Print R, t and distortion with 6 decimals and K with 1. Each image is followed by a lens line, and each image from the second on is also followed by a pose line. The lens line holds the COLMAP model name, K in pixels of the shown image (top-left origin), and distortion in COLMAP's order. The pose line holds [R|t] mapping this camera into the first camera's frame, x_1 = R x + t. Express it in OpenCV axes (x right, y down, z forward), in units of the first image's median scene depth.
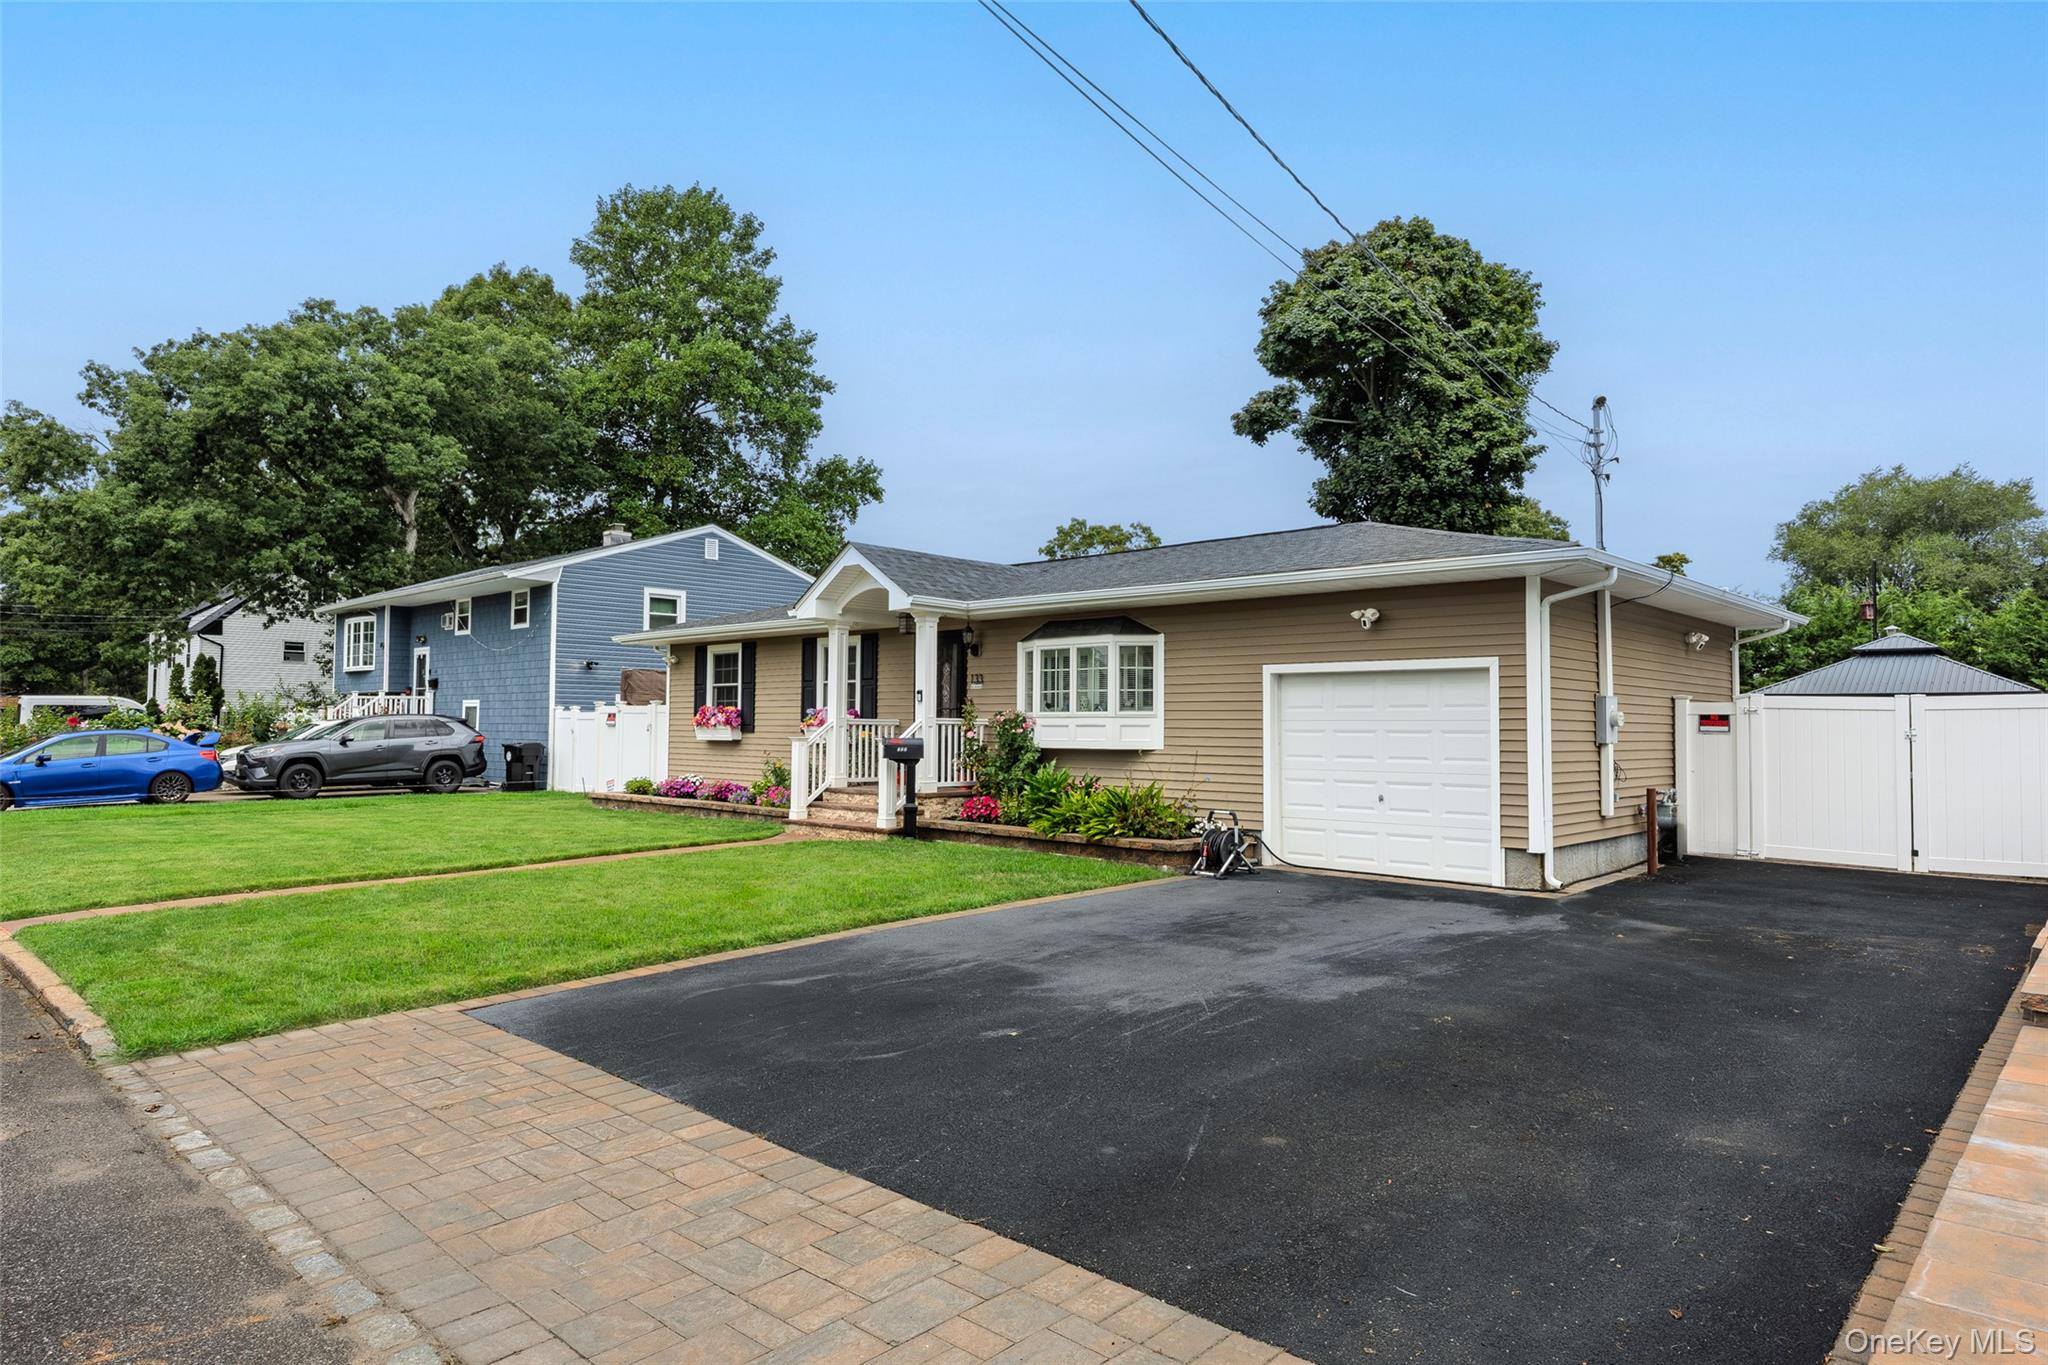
lens RADIAL K [[1193.3, 0, 1030.9], [0, 1193.3, 687.3], [0, 0, 1]] dist [-0.009052, 0.002939]
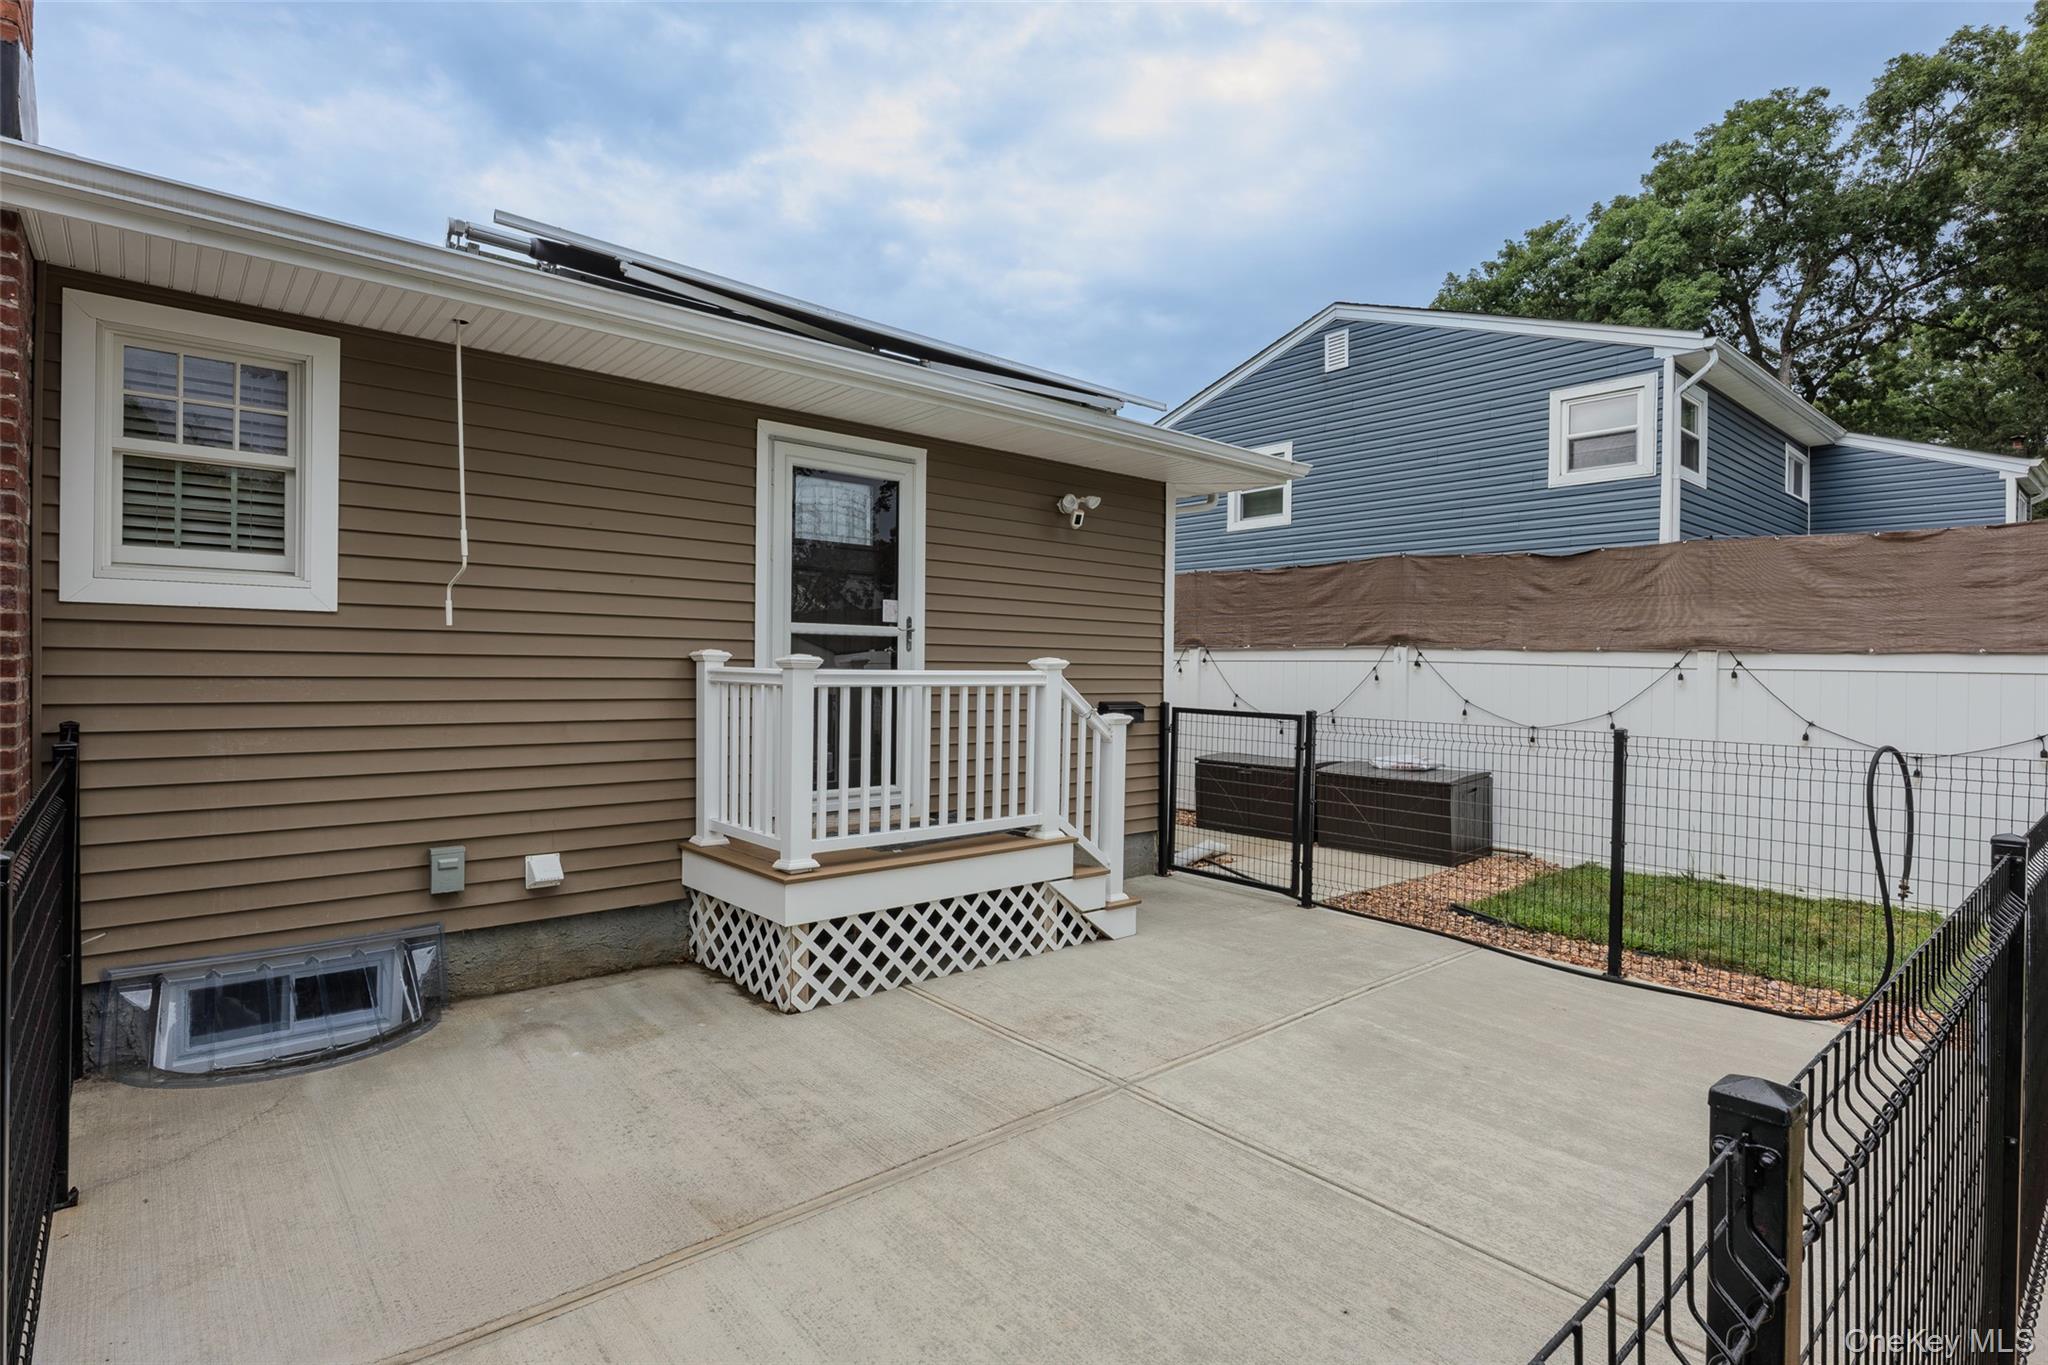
lens RADIAL K [[1011.6, 0, 1024.8], [0, 1011.6, 688.2], [0, 0, 1]] dist [-0.008250, -0.000246]
pose [[-0.090997, 0.013743, -0.995756, 0.174834], [0.027127, 0.999568, 0.011316, 0.024216], [0.995482, -0.025982, -0.091330, 0.764914]]
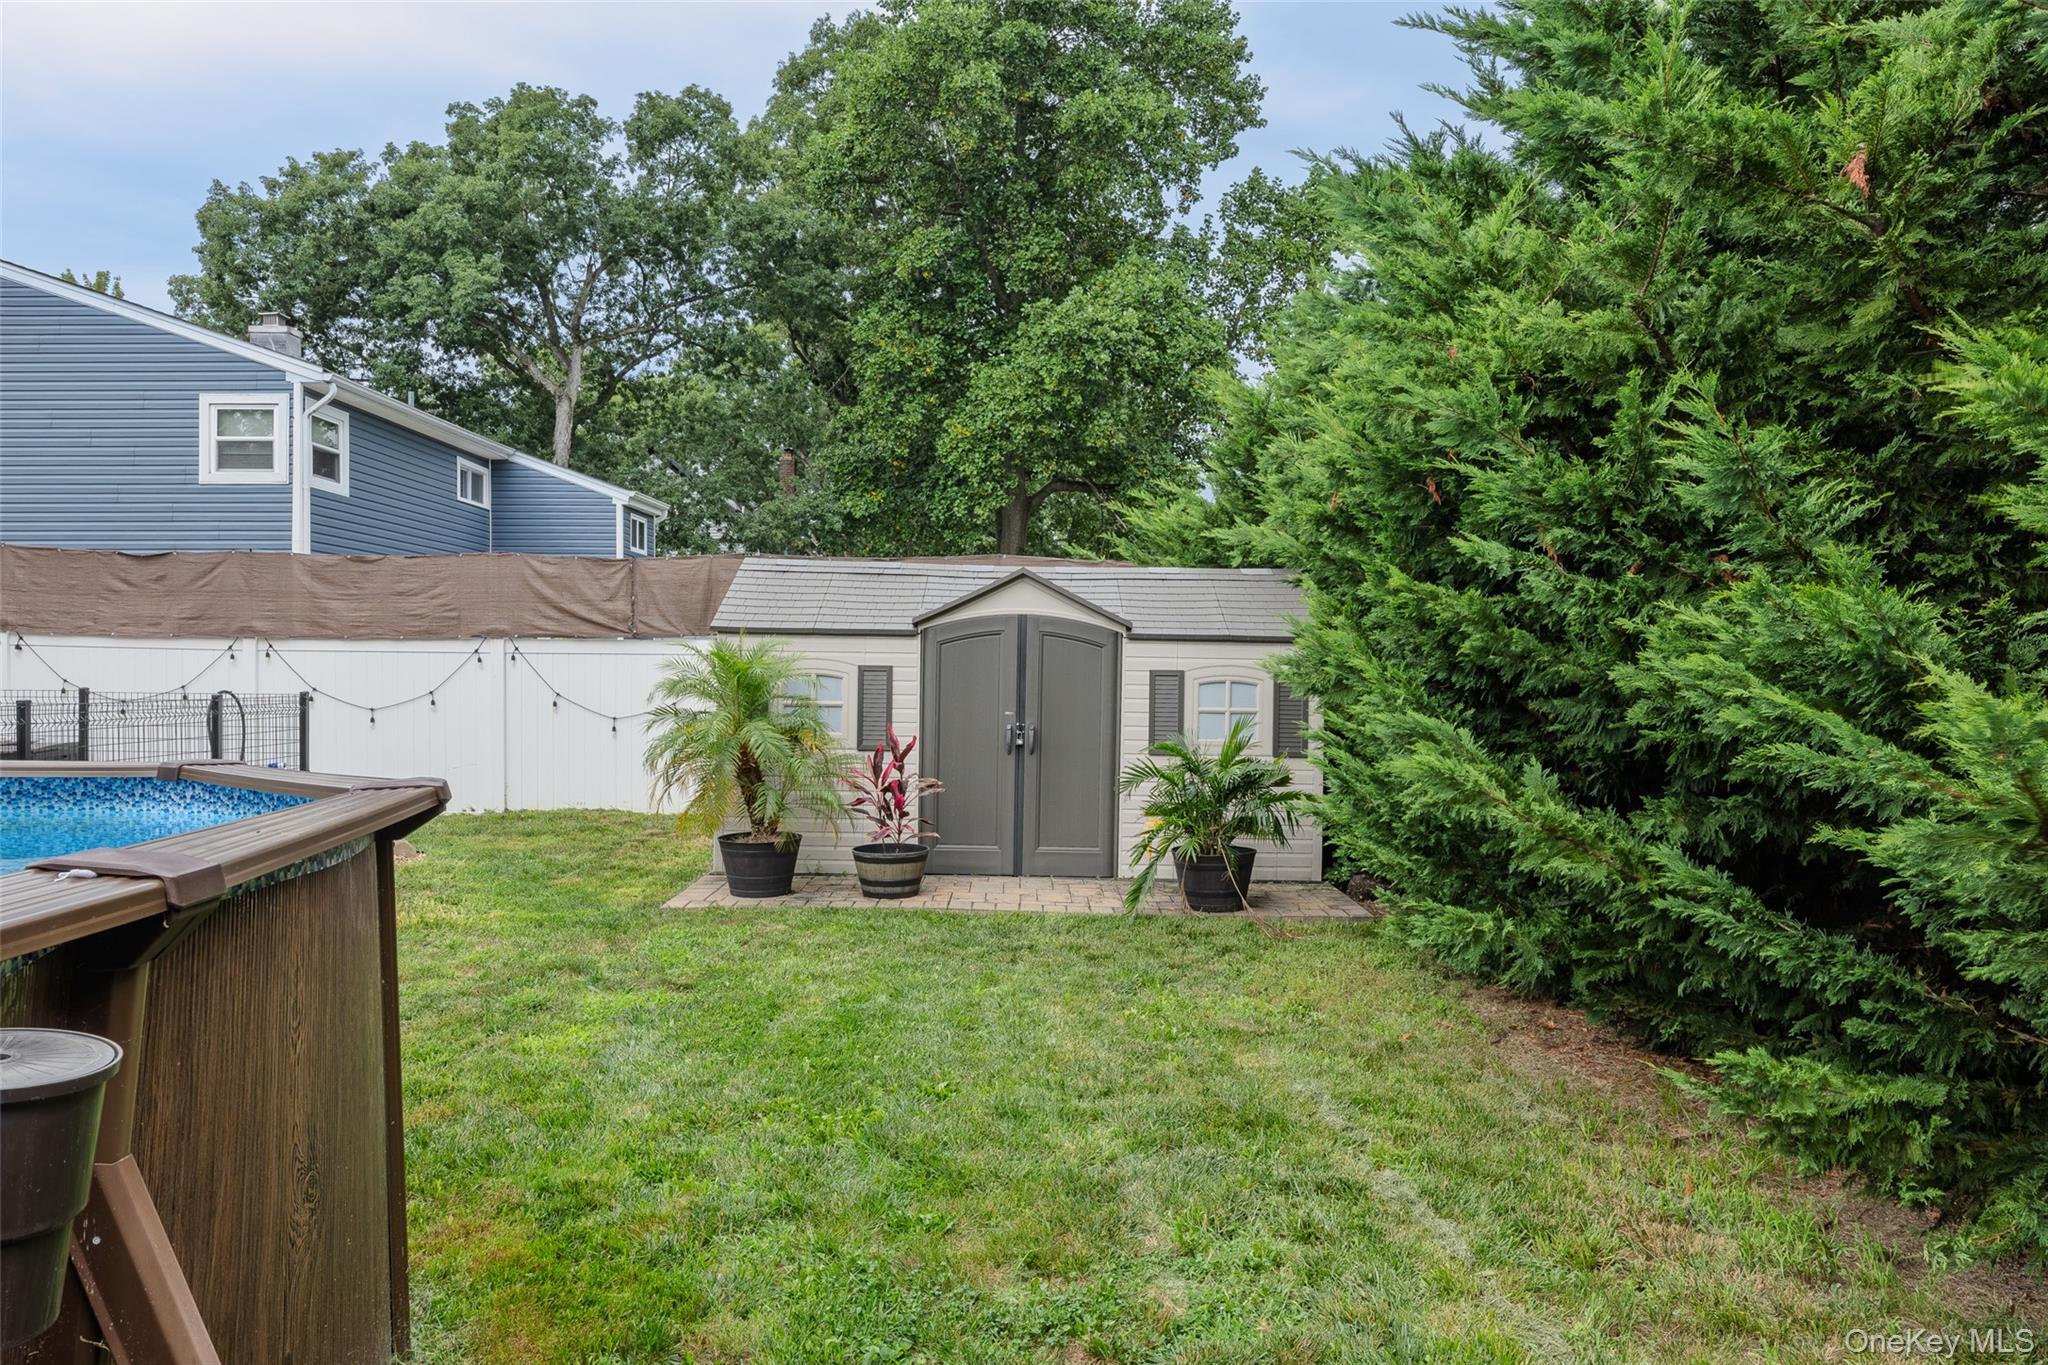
lens RADIAL K [[1405.6, 0, 1019.7], [0, 1405.6, 675.8], [0, 0, 1]] dist [-0.002886, -0.000865]
pose [[0.684260, -0.003246, -0.729231, 0.382404], [0.032687, 0.999122, 0.026224, 0.030416], [0.728505, -0.041780, 0.683765, 0.778450]]
